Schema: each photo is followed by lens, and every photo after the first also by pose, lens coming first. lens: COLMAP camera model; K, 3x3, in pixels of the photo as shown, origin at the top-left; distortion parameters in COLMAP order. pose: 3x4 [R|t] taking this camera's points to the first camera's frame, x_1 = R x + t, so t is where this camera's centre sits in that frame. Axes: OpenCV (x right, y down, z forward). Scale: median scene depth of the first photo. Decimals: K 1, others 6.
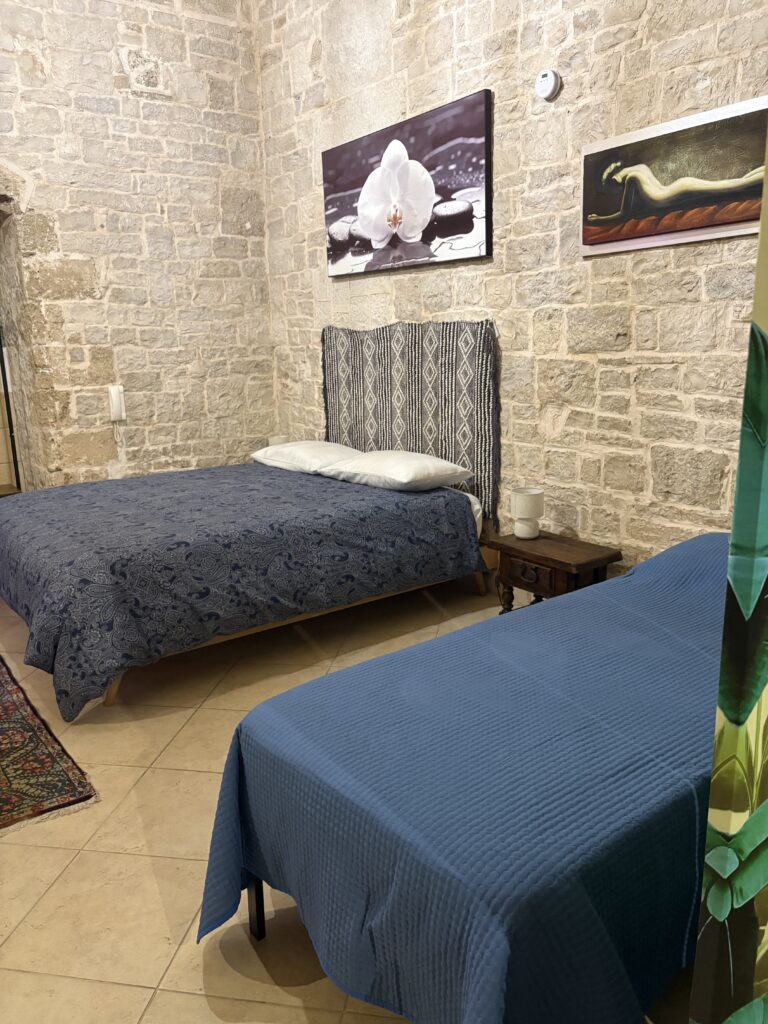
lens RADIAL K [[767.5, 0, 383.3], [0, 767.5, 508.5], [0, 0, 1]] dist [0.043771, -0.043701]
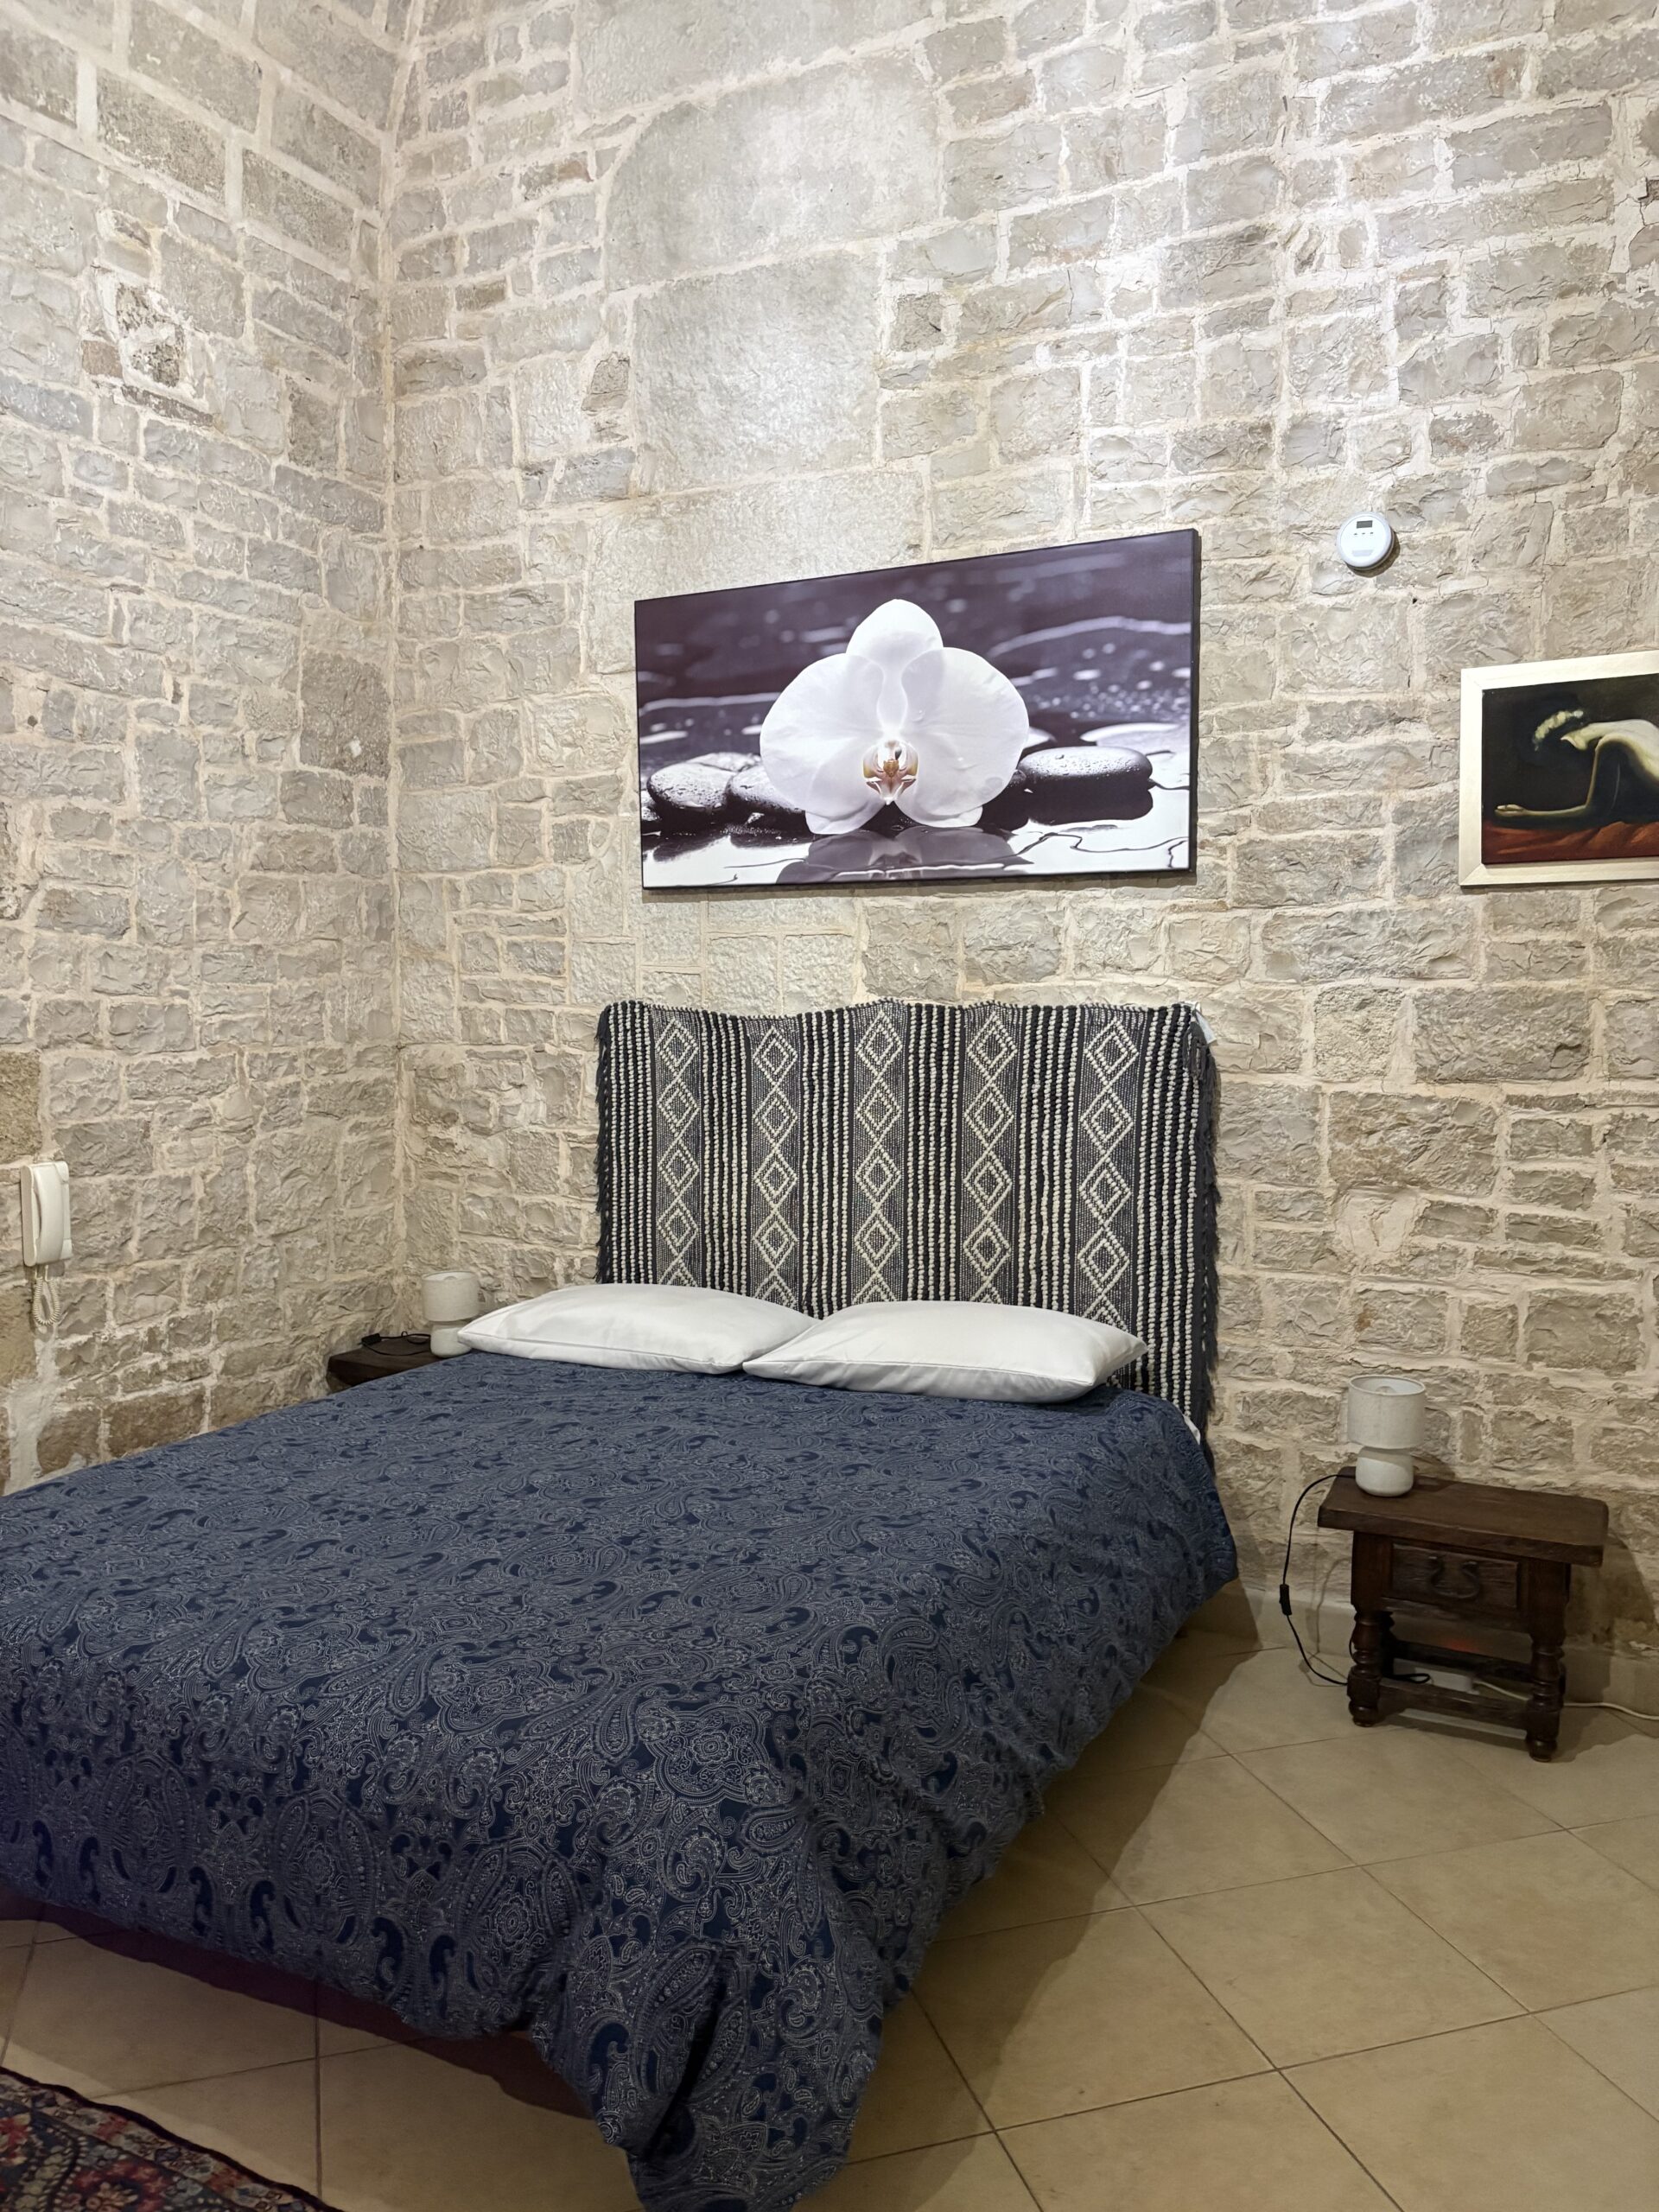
lens RADIAL K [[1641.0, 0, 833.5], [0, 1641.0, 1102.5], [0, 0, 1]] dist [0.060722, -0.077098]
pose [[0.894877, -0.013139, 0.446120, -0.381772], [0.082136, 0.987343, -0.135678, -0.059054], [-0.438691, 0.158057, 0.884629, 0.194483]]
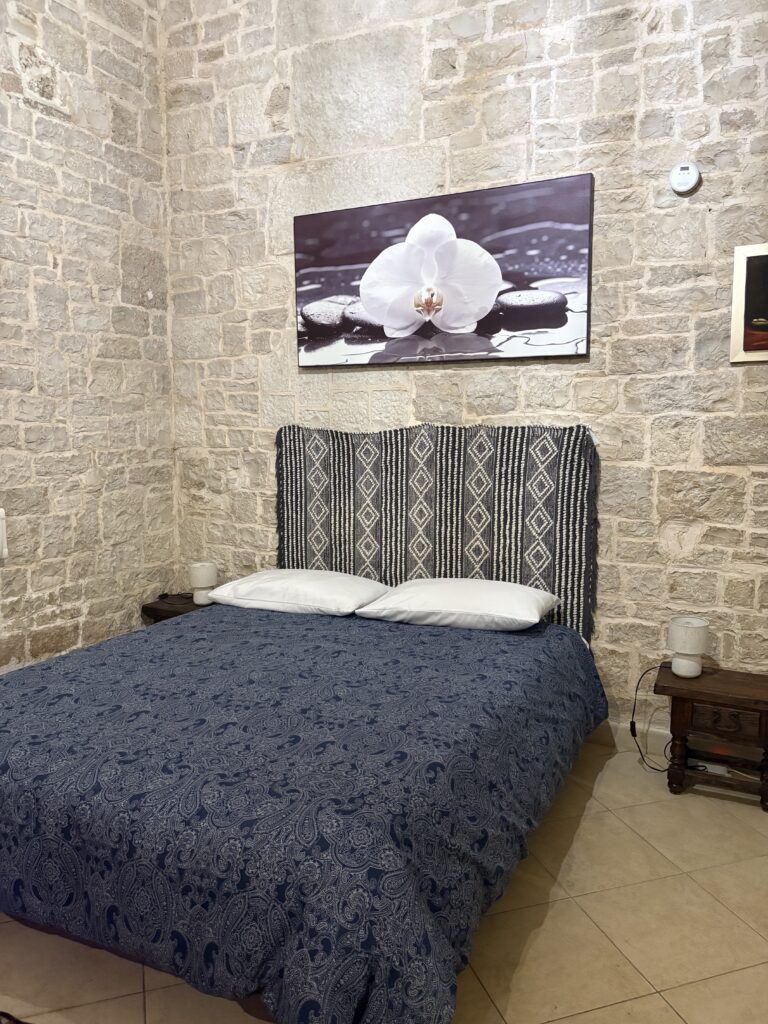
lens RADIAL K [[762.2, 0, 386.0], [0, 762.2, 516.6], [0, 0, 1]] dist [0.053290, -0.066316]
pose [[0.888501, -0.039666, 0.457157, -0.368465], [0.086780, 0.992804, -0.082518, -0.071615], [-0.450594, 0.112989, 0.885550, 0.272571]]
